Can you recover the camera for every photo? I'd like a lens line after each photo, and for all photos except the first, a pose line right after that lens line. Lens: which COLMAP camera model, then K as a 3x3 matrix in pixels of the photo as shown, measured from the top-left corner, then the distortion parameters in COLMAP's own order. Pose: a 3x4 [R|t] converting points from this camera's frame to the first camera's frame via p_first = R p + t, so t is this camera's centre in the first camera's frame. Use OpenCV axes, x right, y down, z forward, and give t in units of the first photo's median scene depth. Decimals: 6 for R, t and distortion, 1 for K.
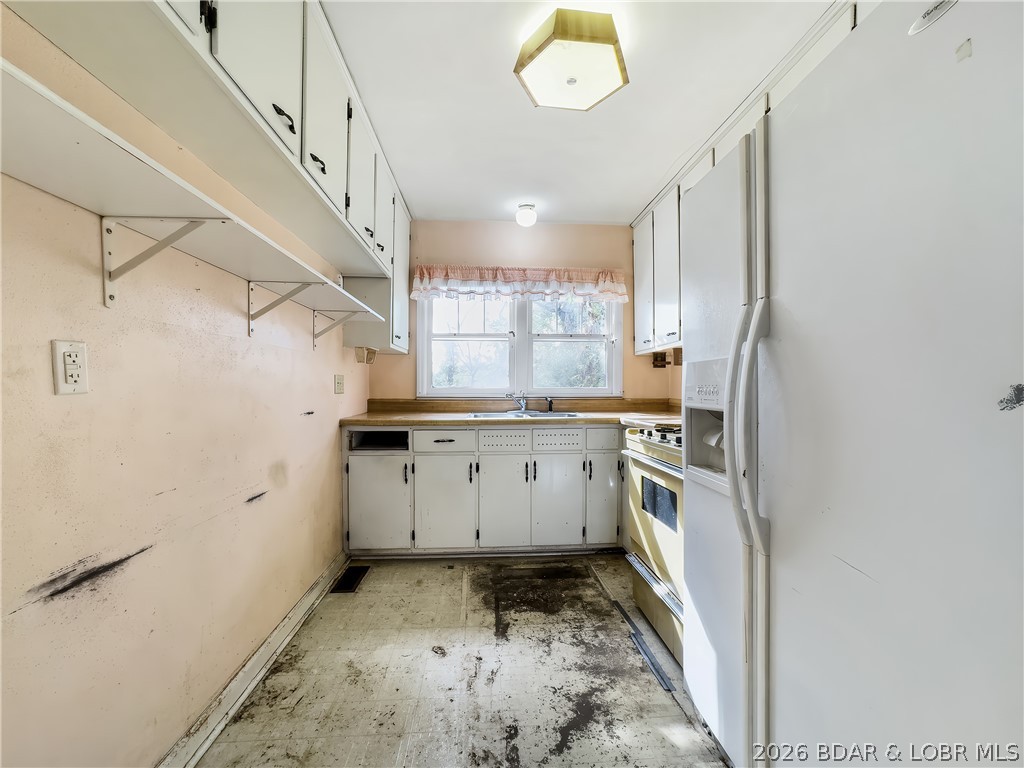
lens RADIAL K [[418.1, 0, 513.9], [0, 418.1, 389.7], [0, 0, 1]] dist [-0.026211, 0.005785]
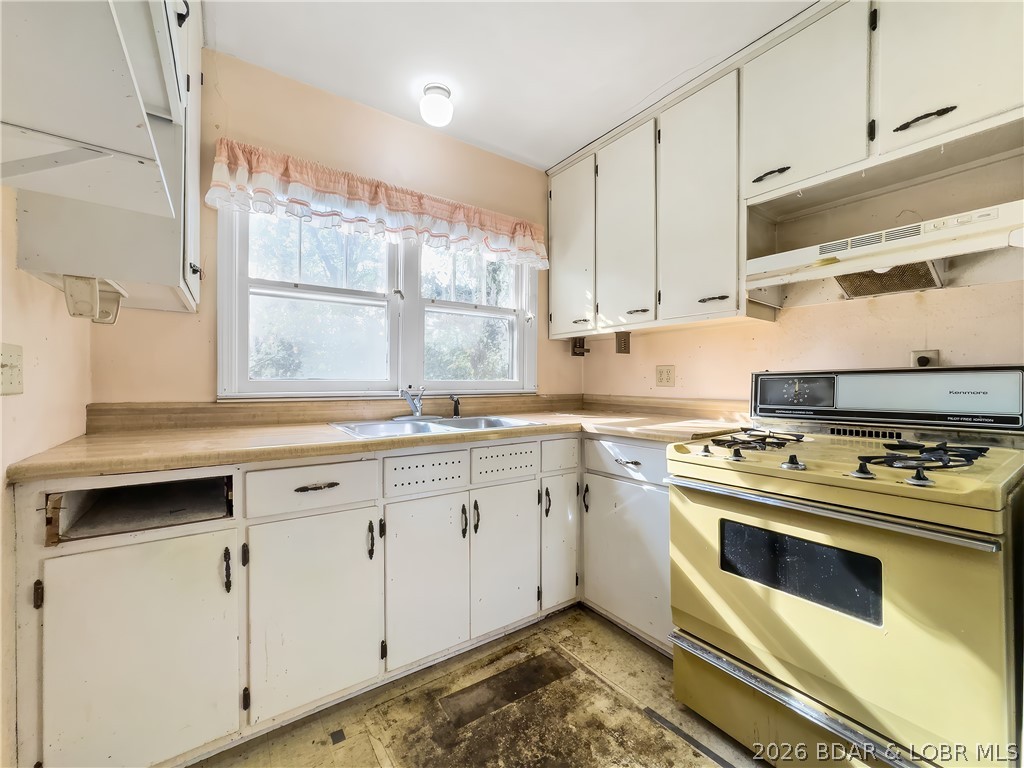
lens RADIAL K [[418.1, 0, 509.7], [0, 418.1, 384.4], [0, 0, 1]] dist [-0.026211, 0.005785]
pose [[0.859929, -0.001729, 0.510411, -0.198742], [-0.000505, 0.999991, 0.004238, -0.001365], [-0.510413, -0.003903, 0.859920, 0.411823]]
